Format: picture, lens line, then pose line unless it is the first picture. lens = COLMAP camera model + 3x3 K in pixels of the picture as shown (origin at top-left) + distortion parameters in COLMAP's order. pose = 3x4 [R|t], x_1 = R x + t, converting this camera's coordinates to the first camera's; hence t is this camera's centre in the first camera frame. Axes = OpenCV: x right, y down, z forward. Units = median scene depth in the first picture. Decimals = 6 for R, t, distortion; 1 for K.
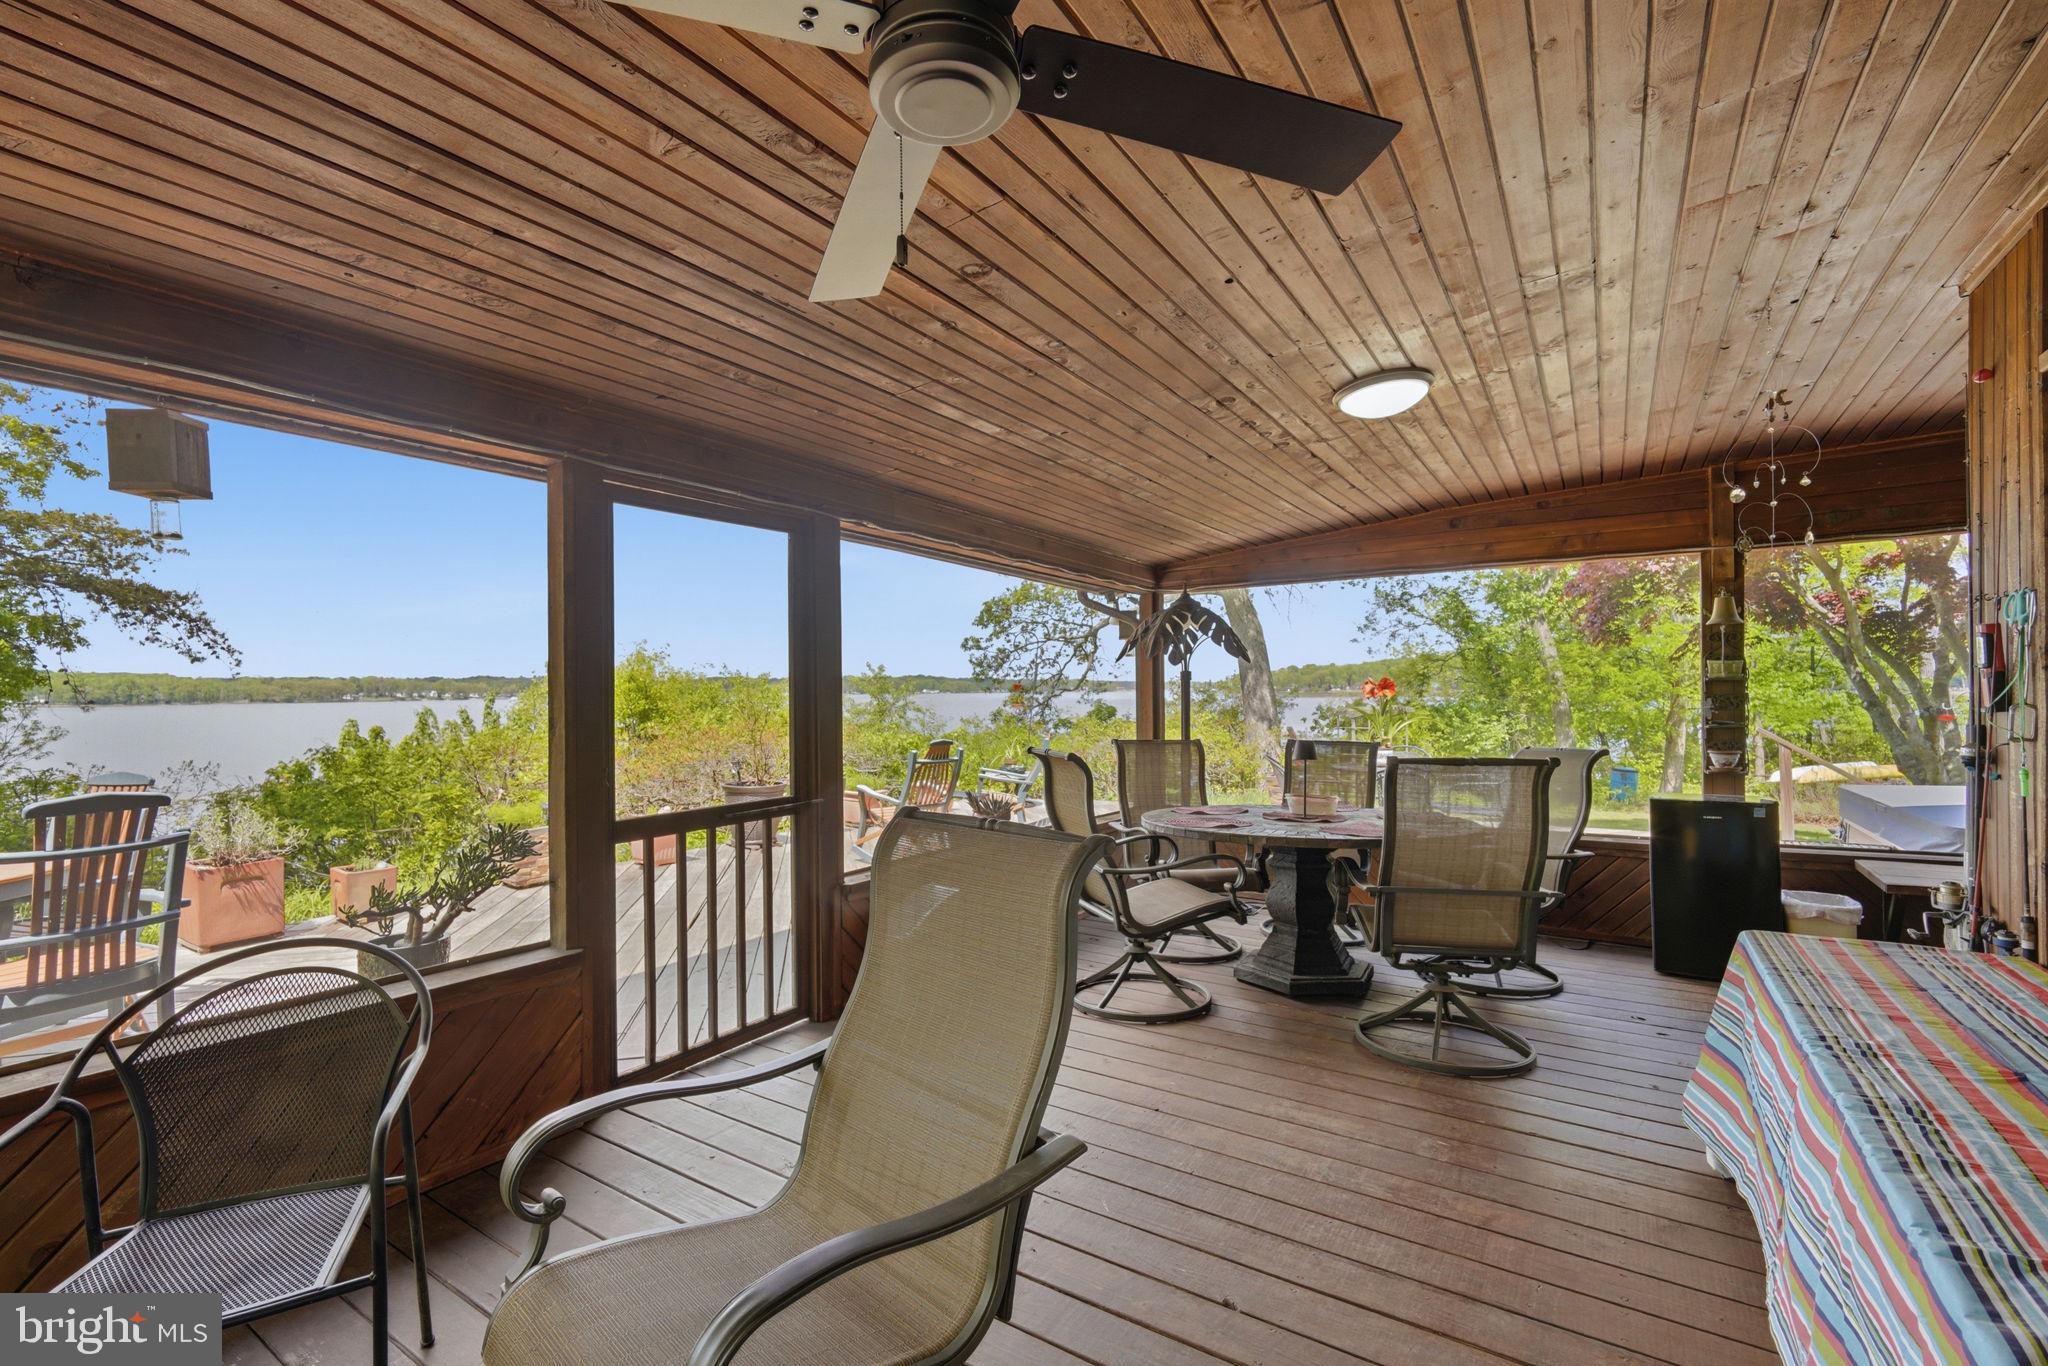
lens RADIAL K [[891.2, 0, 1015.0], [0, 891.2, 686.1], [0, 0, 1]] dist [0.001187, 0.000025]
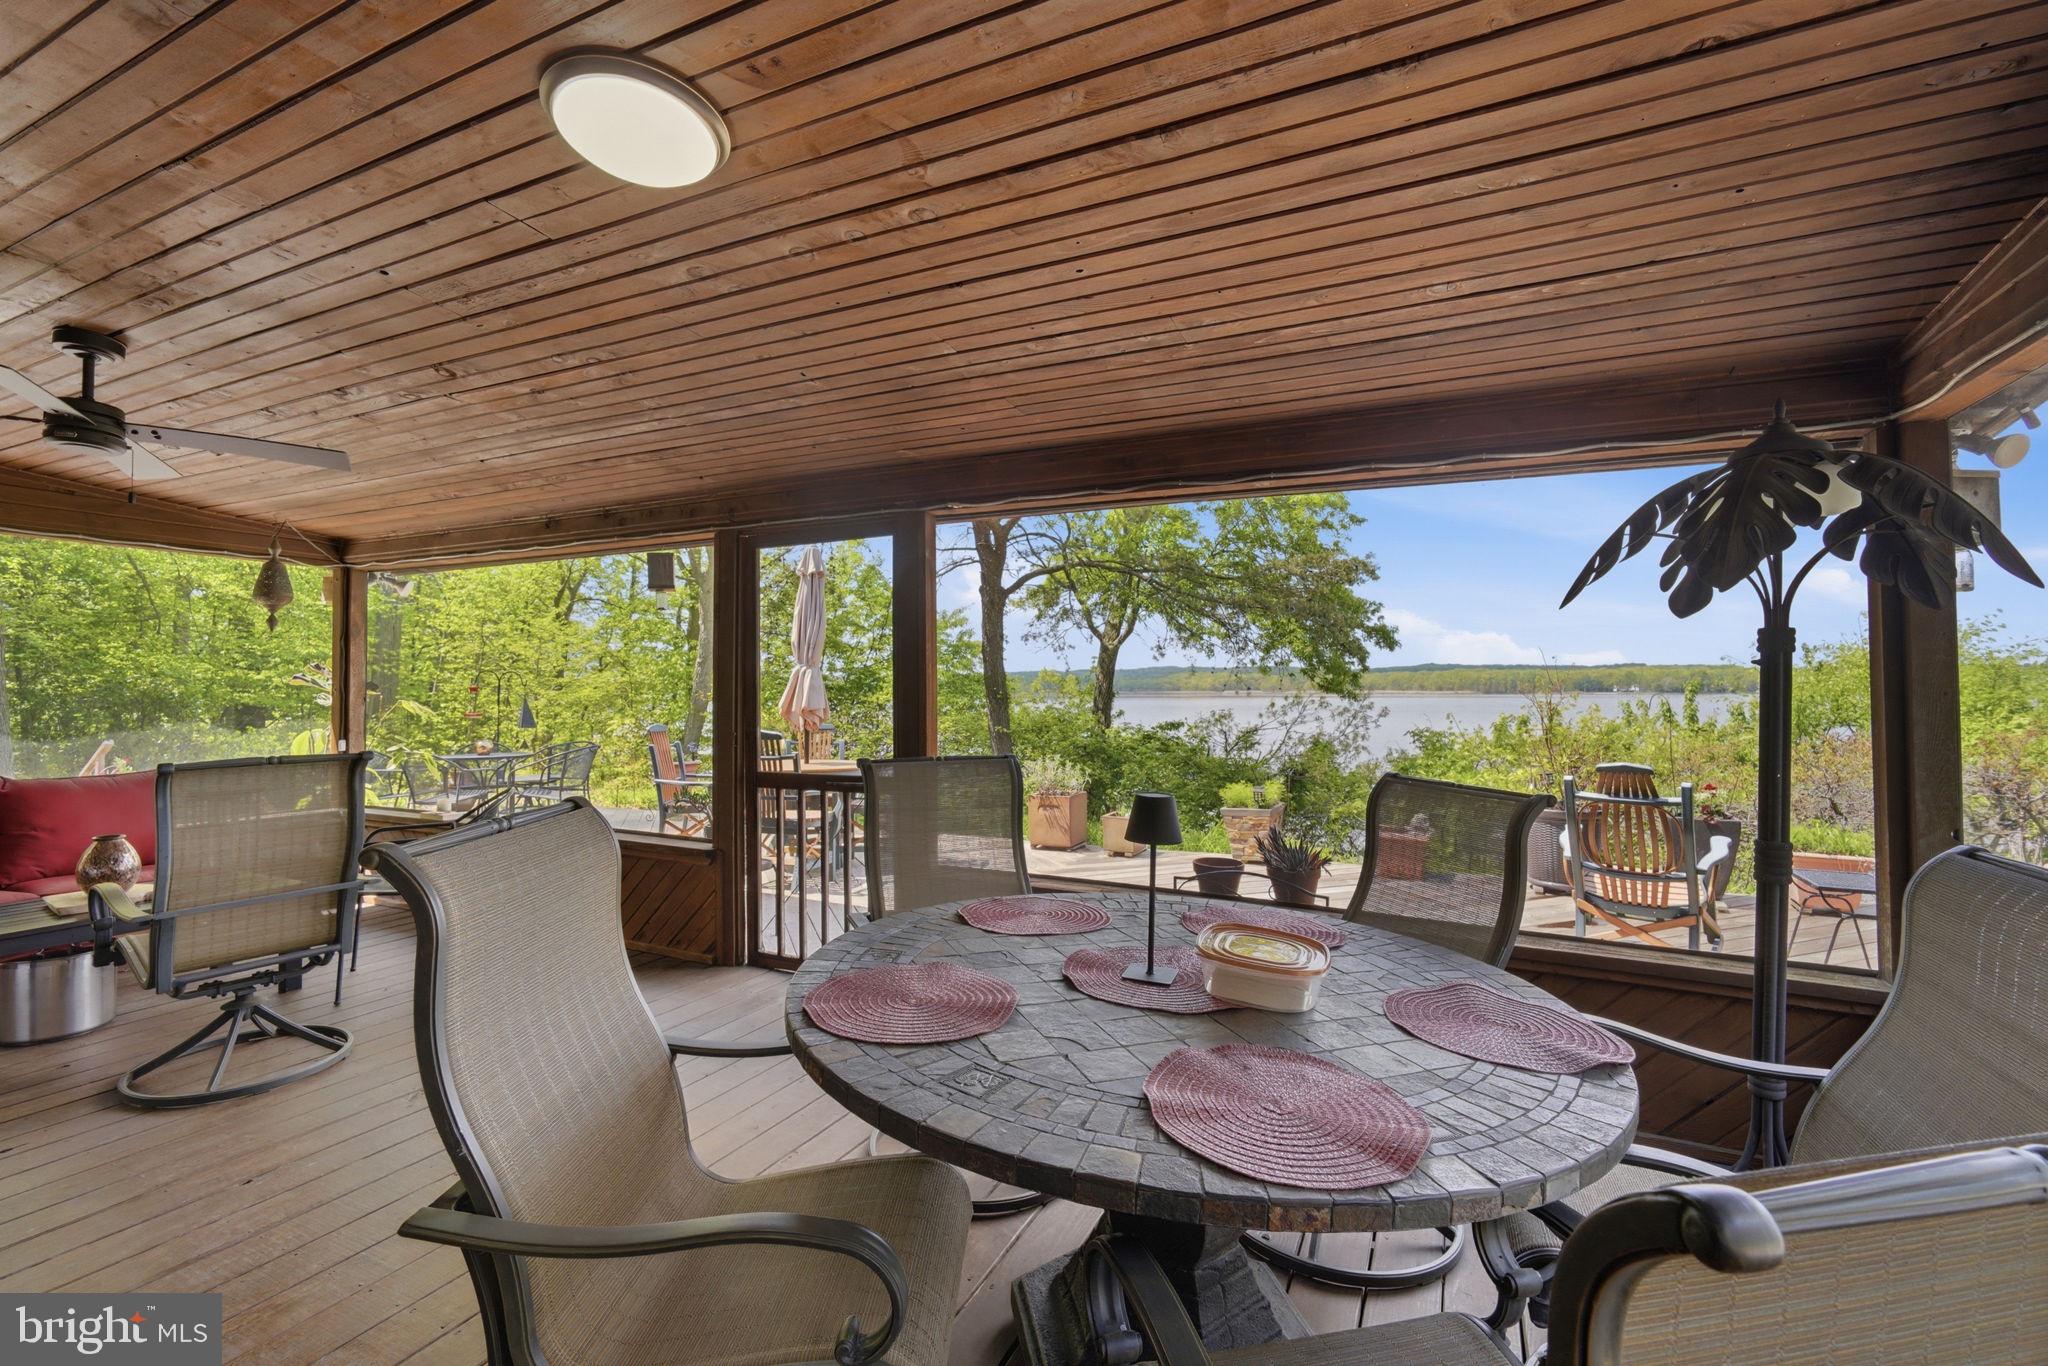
lens RADIAL K [[891.2, 0, 1014.3], [0, 891.2, 693.7], [0, 0, 1]] dist [0.001187, 0.000025]
pose [[0.149009, 0.013066, -0.988750, 0.118442], [0.006776, 0.999876, 0.014234, 0.000961], [0.988813, -0.008821, 0.148902, 0.139154]]
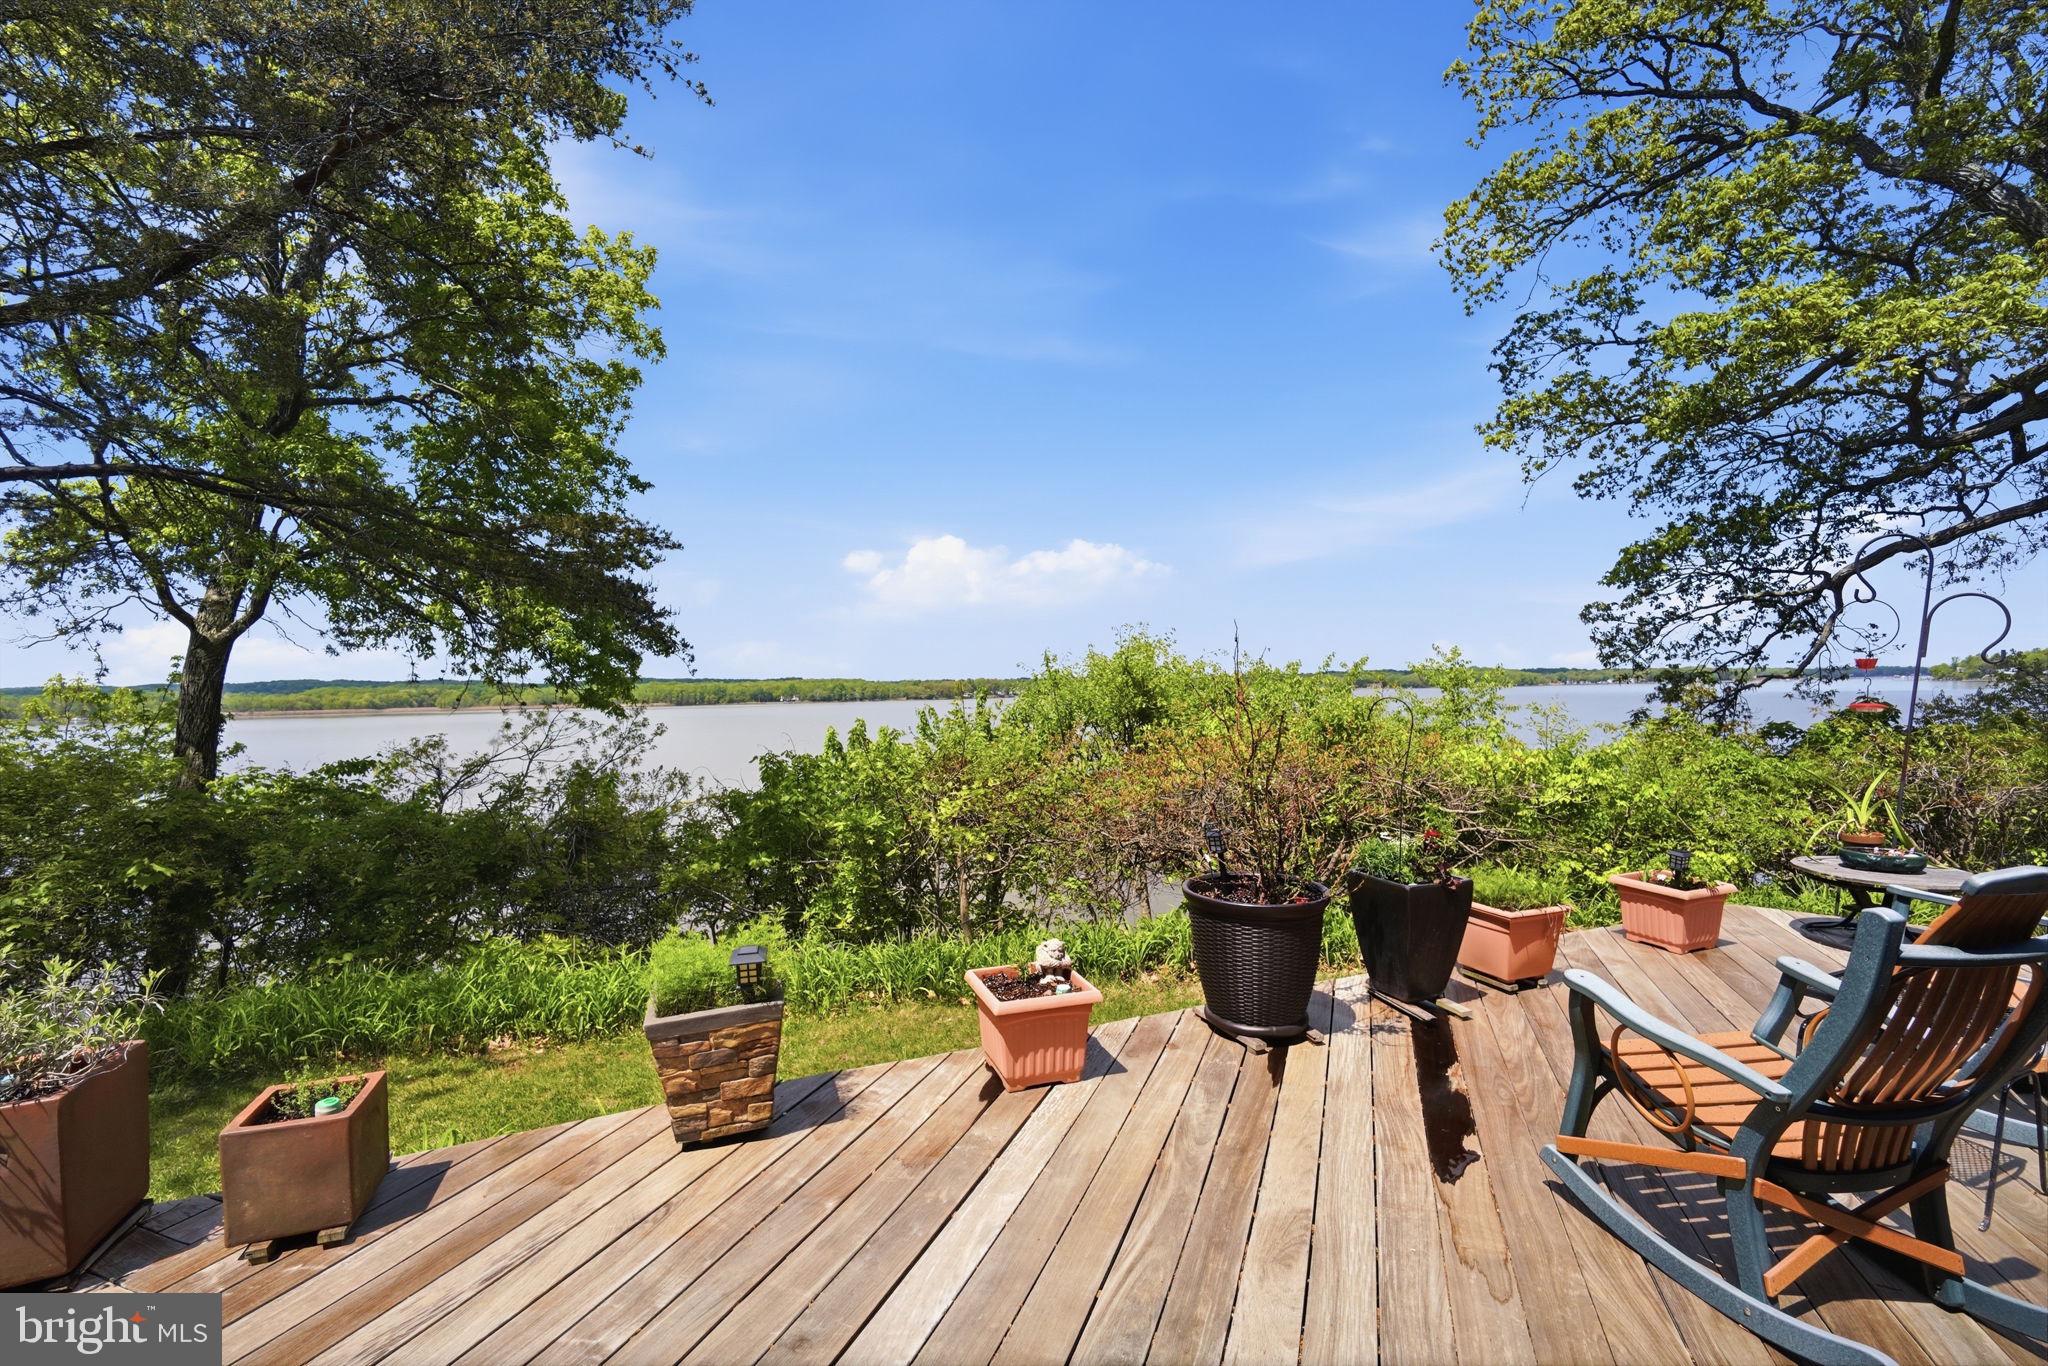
lens RADIAL K [[891.2, 0, 1020.6], [0, 891.2, 692.8], [0, 0, 1]] dist [0.001187, 0.000025]
pose [[0.839215, -0.007774, -0.543744, -0.048357], [0.014567, 0.999860, 0.008188, 0.002277], [0.543604, -0.014792, 0.839211, 0.179972]]
